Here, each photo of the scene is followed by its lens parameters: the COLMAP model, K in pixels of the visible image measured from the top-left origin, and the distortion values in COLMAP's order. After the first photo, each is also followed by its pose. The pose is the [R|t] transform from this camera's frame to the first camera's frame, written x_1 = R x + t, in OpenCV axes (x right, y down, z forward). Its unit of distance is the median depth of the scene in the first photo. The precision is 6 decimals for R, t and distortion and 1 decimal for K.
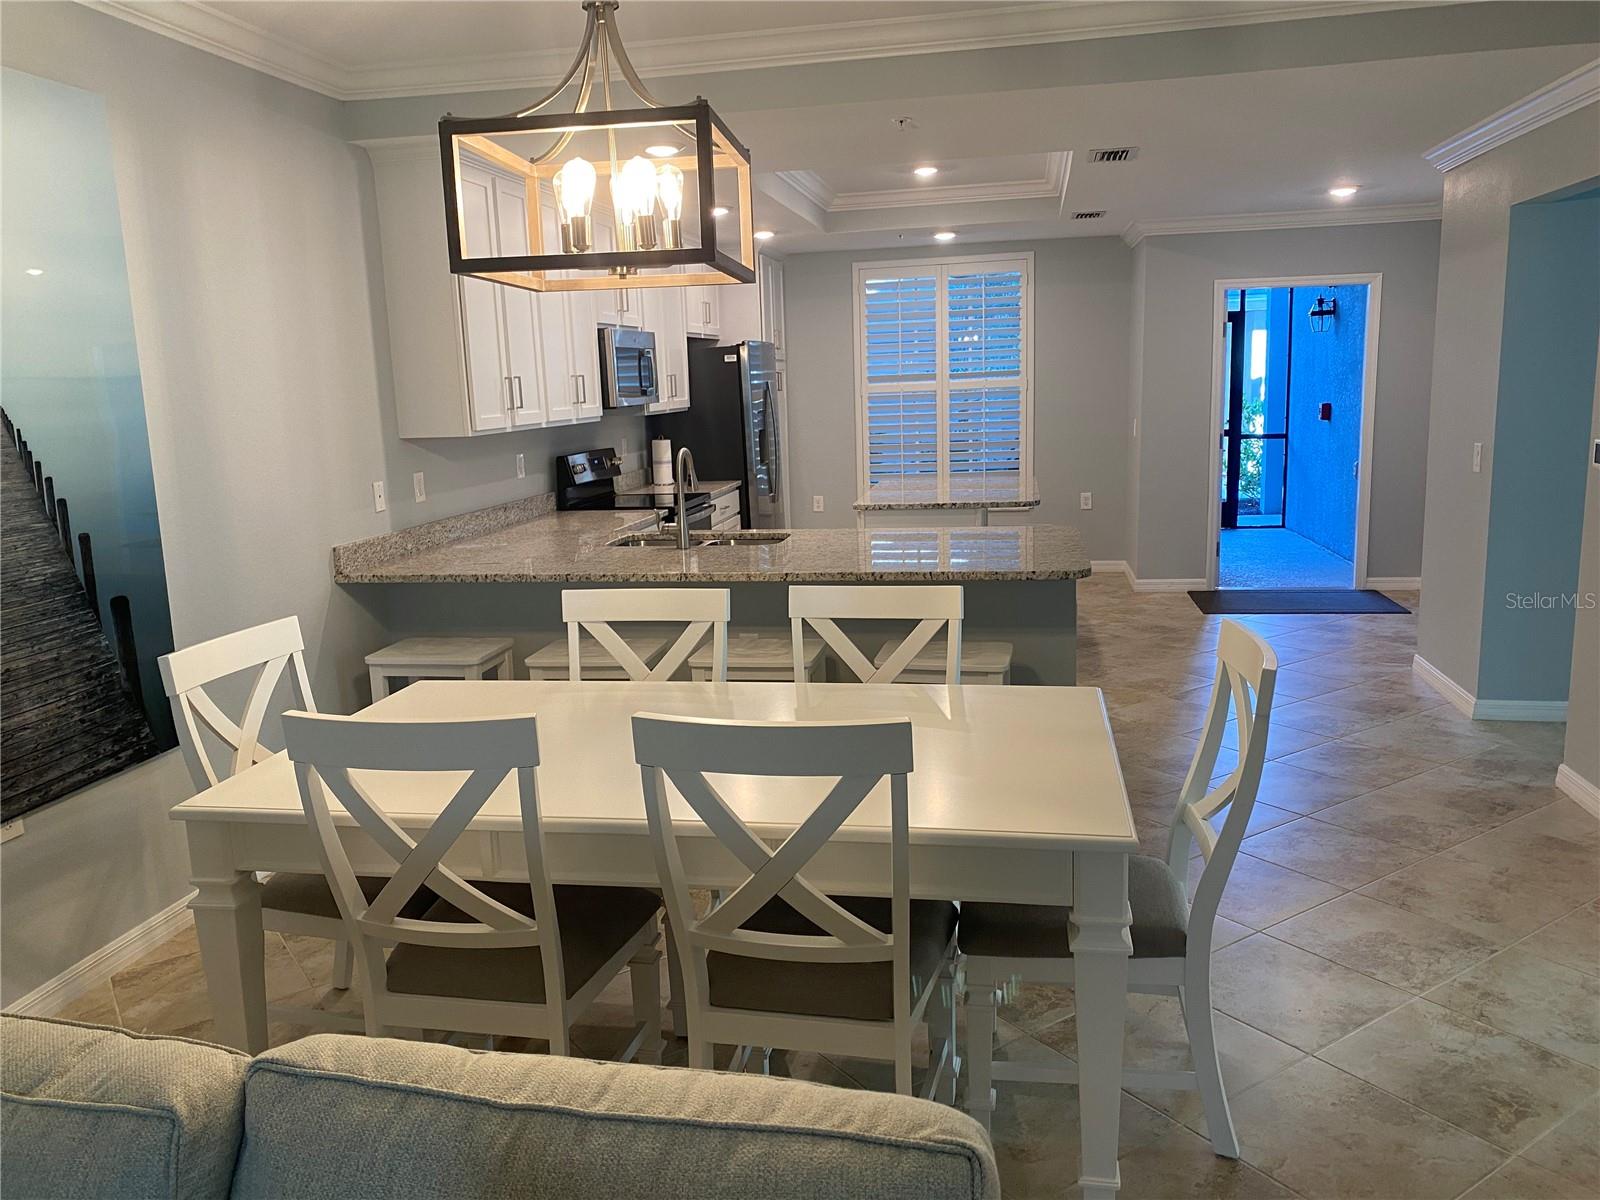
lens RADIAL K [[1225.7, 0, 800.2], [0, 1225.7, 590.1], [0, 0, 1]] dist [0.037497, -0.047003]
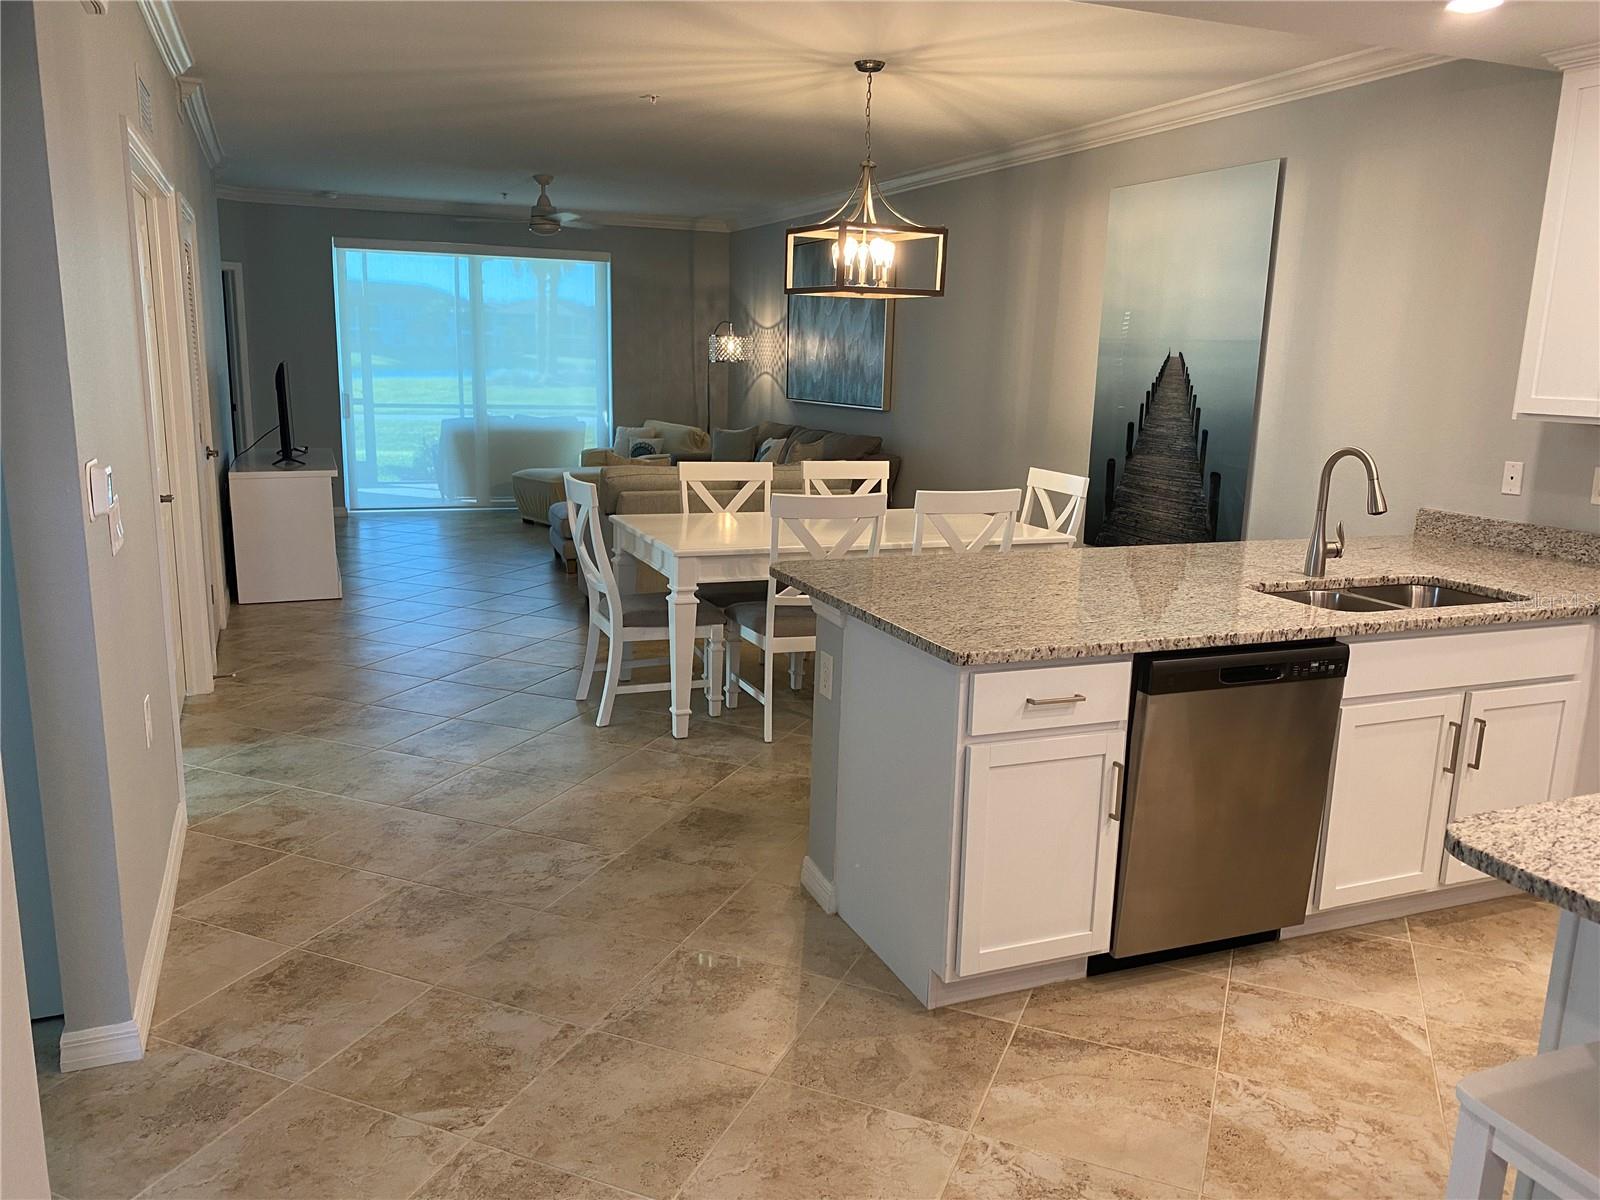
lens RADIAL K [[1225.7, 0, 784.5], [0, 1225.7, 608.5], [0, 0, 1]] dist [0.037497, -0.047003]
pose [[-0.844629, 0.124843, -0.520592, 0.443990], [-0.086618, 0.927748, 0.363016, -0.201592], [0.528298, 0.351706, -0.772790, 1.086143]]
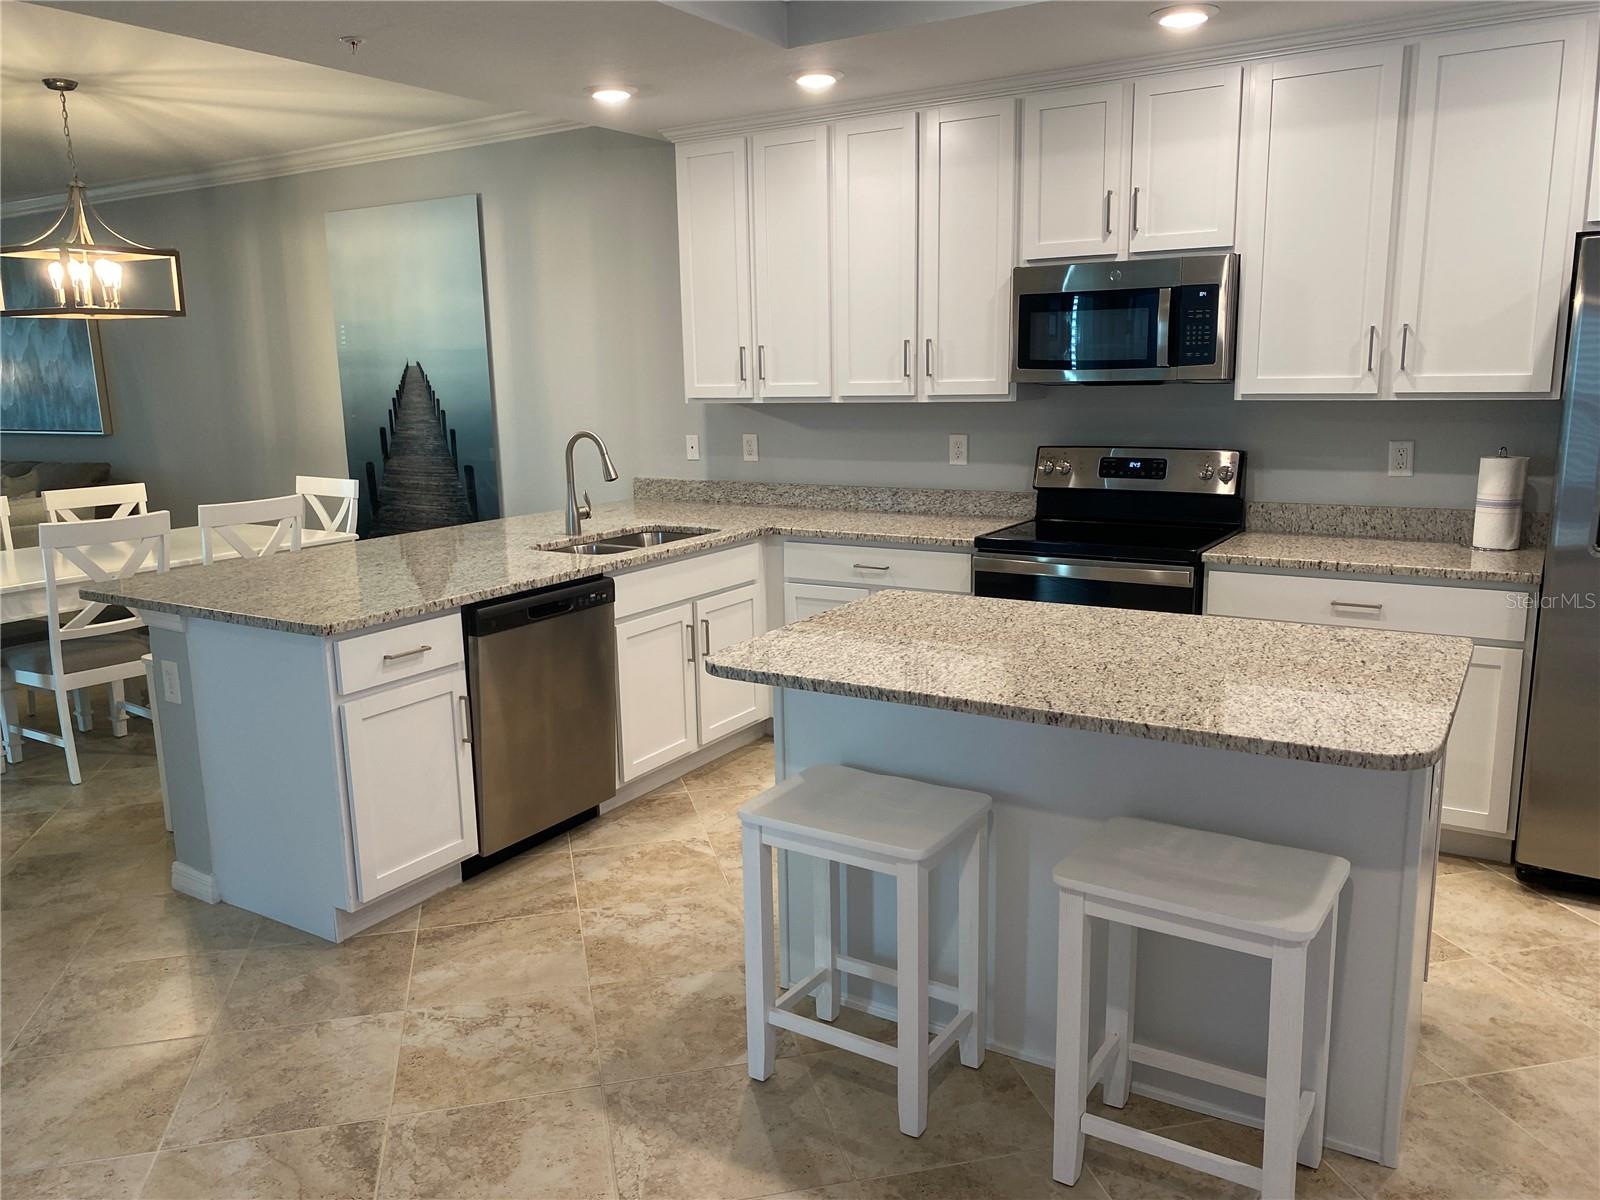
lens RADIAL K [[1225.7, 0, 797.3], [0, 1225.7, 606.4], [0, 0, 1]] dist [0.037497, -0.047003]
pose [[-0.366246, 0.225454, -0.902793, 0.548746], [-0.126738, 0.949077, 0.288428, -0.213752], [0.921847, 0.220054, -0.319022, 1.129075]]
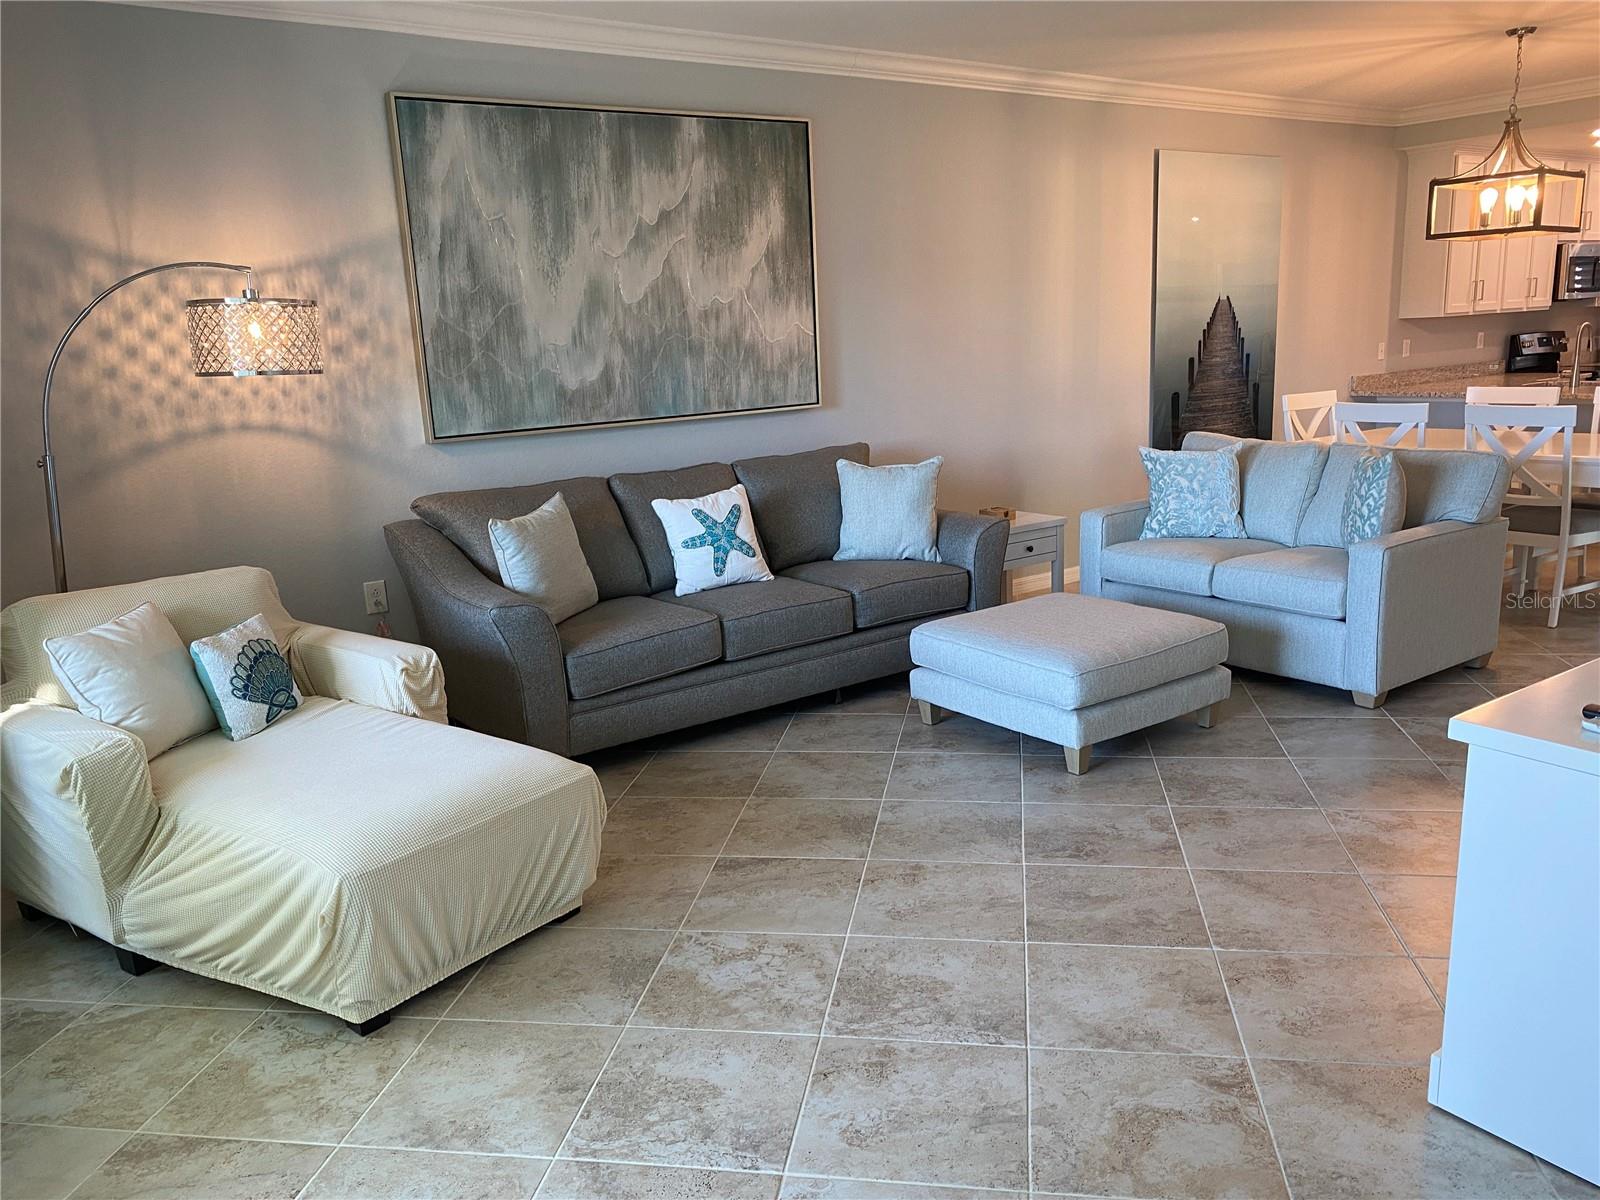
lens RADIAL K [[1225.7, 0, 798.8], [0, 1225.7, 628.4], [0, 0, 1]] dist [0.037497, -0.047003]
pose [[0.723129, 0.166078, -0.670449, 0.233937], [-0.098704, 0.985548, 0.137672, 0.117817], [0.683624, -0.033379, 0.729071, -0.667264]]
